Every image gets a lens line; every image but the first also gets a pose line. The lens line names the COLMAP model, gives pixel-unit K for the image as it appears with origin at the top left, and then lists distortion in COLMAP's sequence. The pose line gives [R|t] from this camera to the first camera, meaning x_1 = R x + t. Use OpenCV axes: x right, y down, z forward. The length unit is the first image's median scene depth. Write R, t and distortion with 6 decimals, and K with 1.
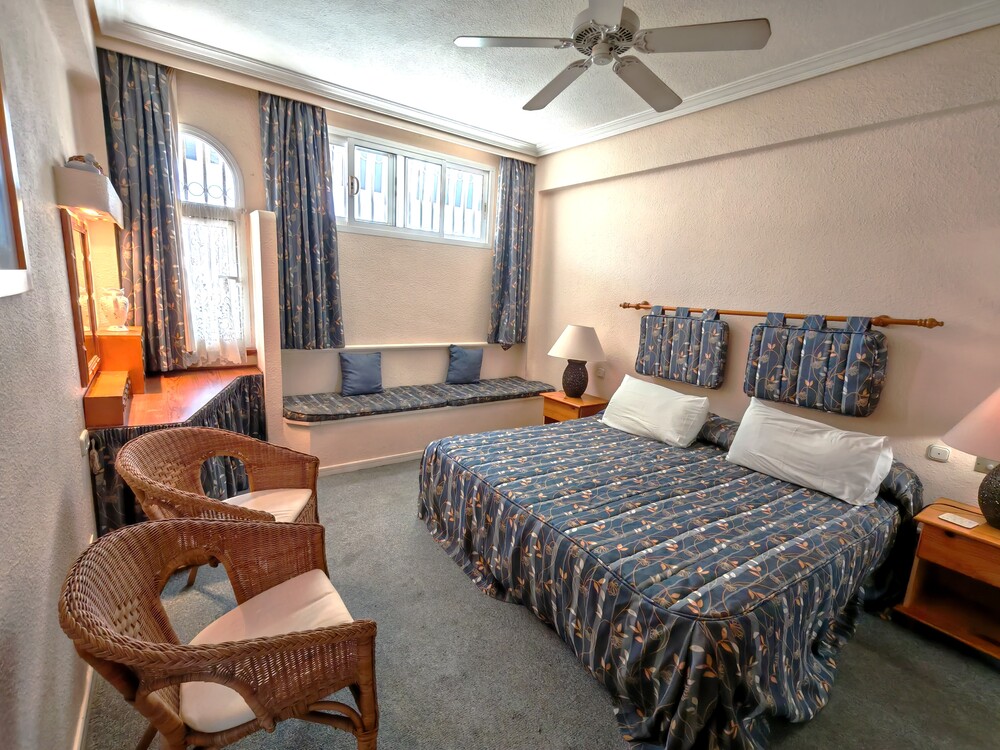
lens RADIAL K [[457.0, 0, 501.4], [0, 457.0, 377.9], [0, 0, 1]] dist [0.002269, 0.000905]
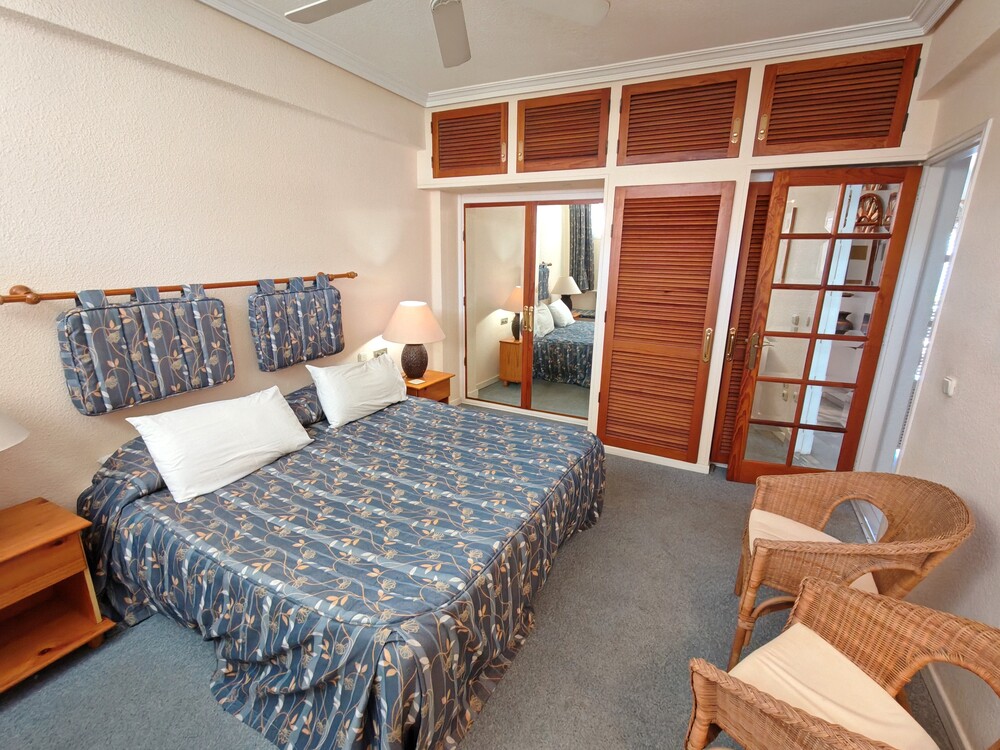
lens RADIAL K [[457.0, 0, 501.4], [0, 457.0, 377.9], [0, 0, 1]] dist [0.002269, 0.000905]
pose [[-0.443152, -0.294683, 0.846627, -0.395847], [0.136660, 0.911180, 0.388684, -0.209738], [-0.885968, 0.287946, -0.363520, 0.783016]]
